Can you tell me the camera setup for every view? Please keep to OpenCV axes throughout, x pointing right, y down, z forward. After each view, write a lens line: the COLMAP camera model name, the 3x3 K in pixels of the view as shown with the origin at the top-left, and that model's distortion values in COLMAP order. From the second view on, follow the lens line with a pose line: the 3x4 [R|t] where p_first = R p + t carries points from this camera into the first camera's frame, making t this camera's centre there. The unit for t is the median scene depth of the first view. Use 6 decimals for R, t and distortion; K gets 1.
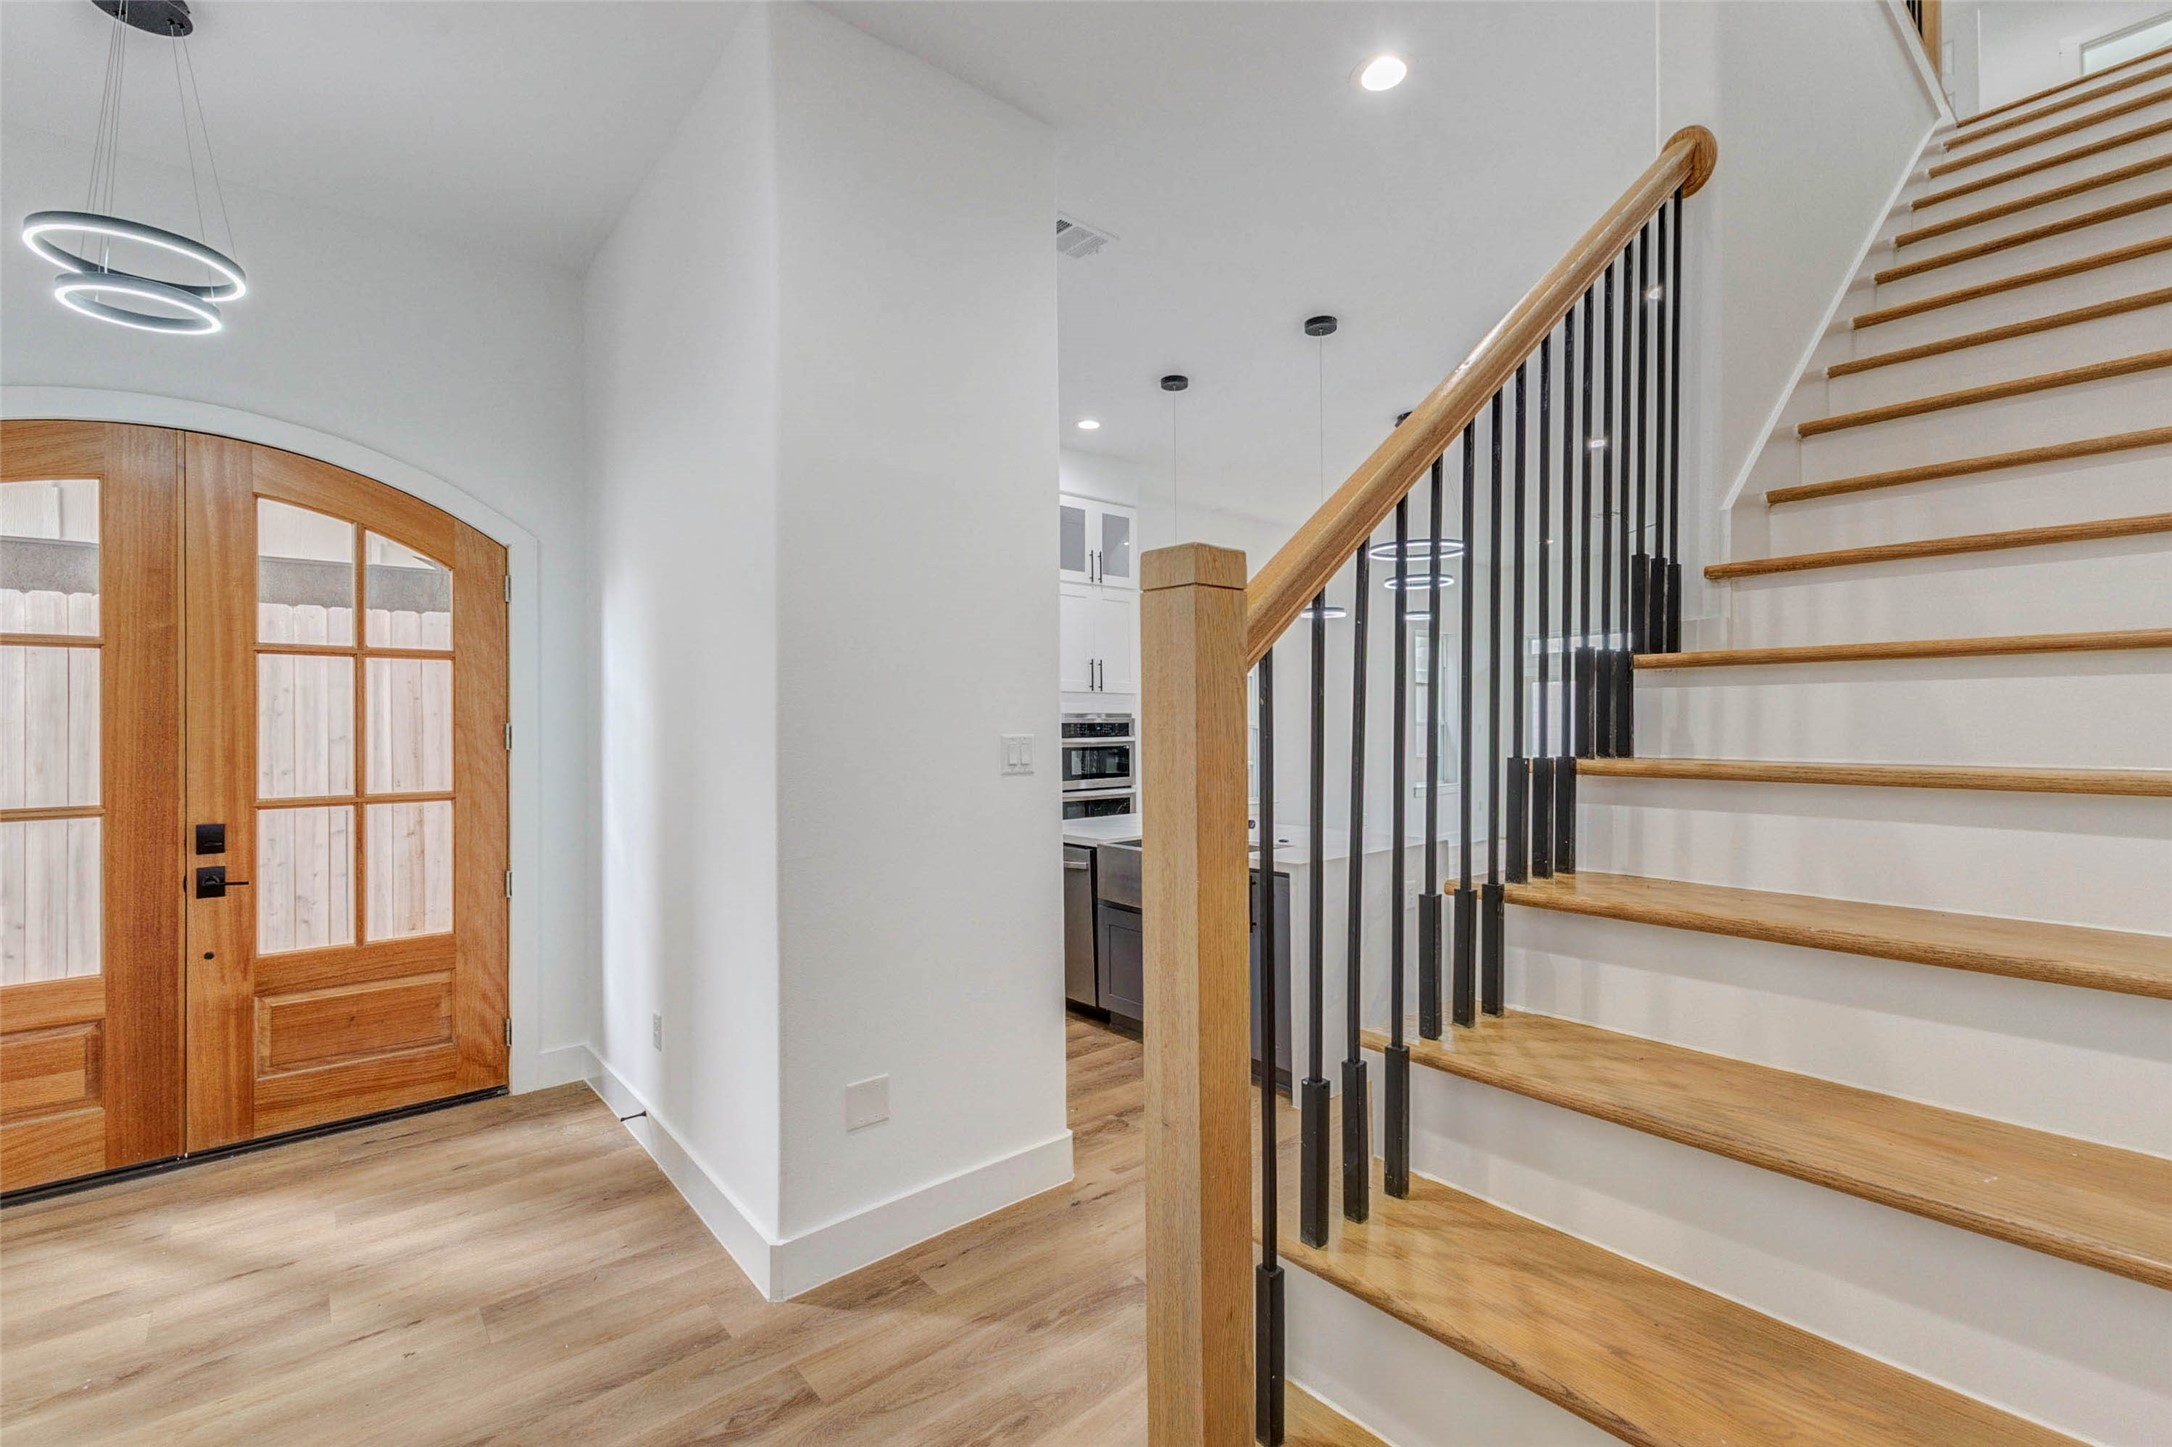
lens RADIAL K [[941.7, 0, 1081.1], [0, 941.7, 733.3], [0, 0, 1]] dist [0.010175, -0.000808]
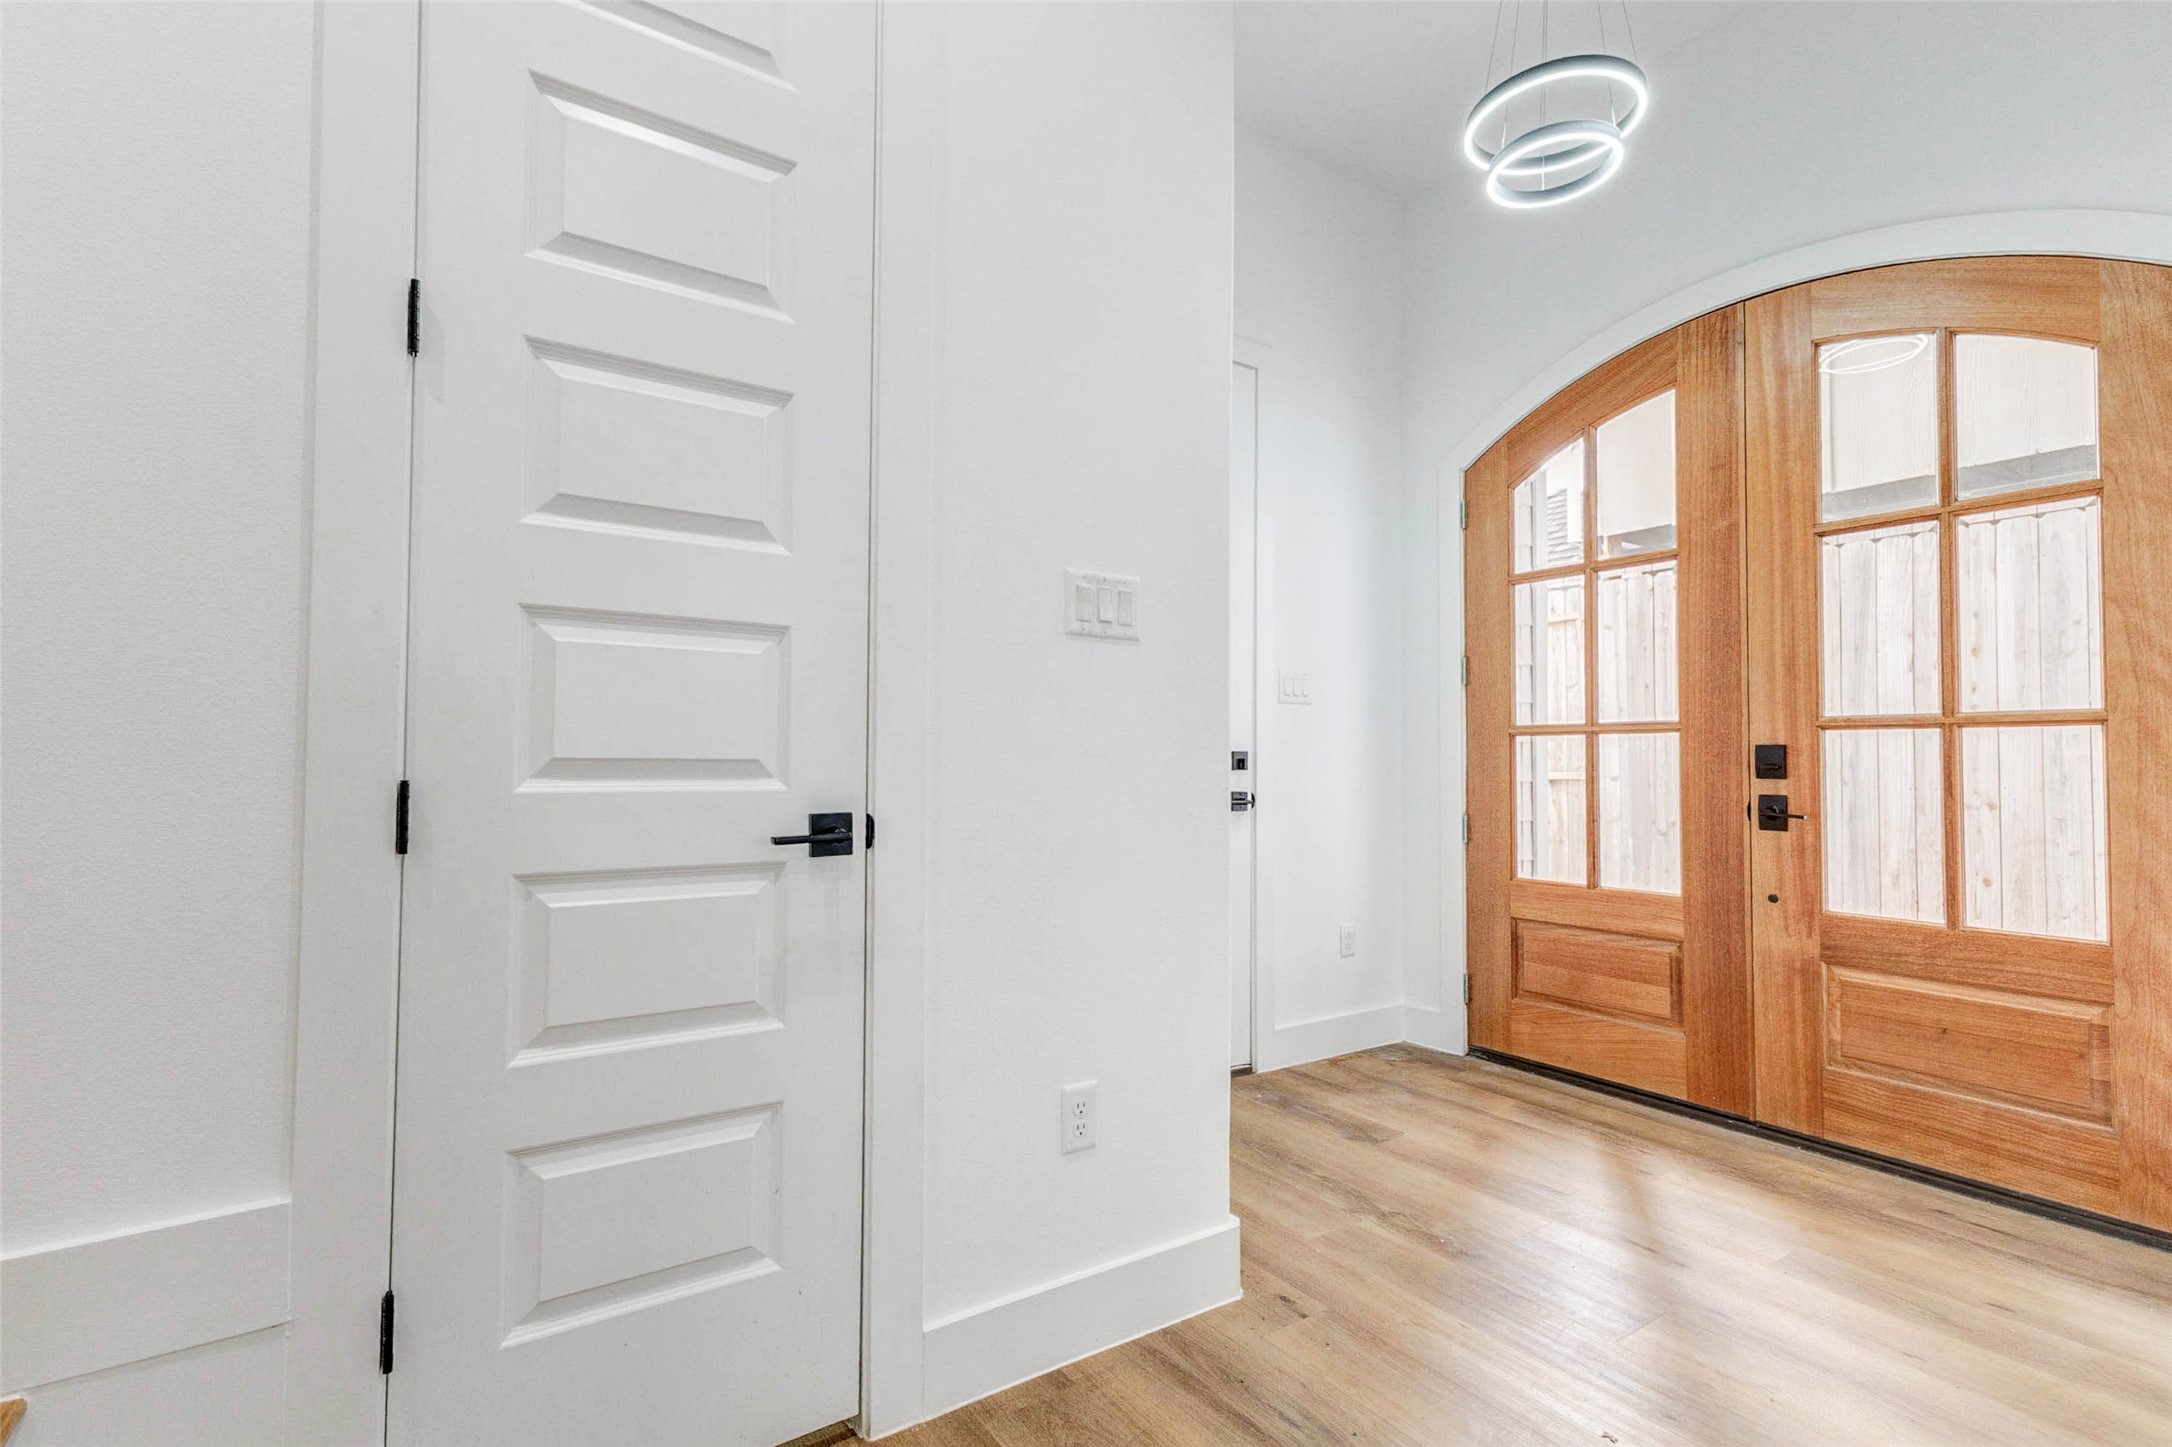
lens RADIAL K [[1010.5, 0, 1081.9], [0, 1010.5, 733.0], [0, 0, 1]] dist [-0.000527, 0.000713]
pose [[-0.115512, -0.021182, -0.993080, 0.060146], [-0.008561, 0.999757, -0.020329, 0.107867], [0.993269, 0.006154, -0.115665, 0.480861]]
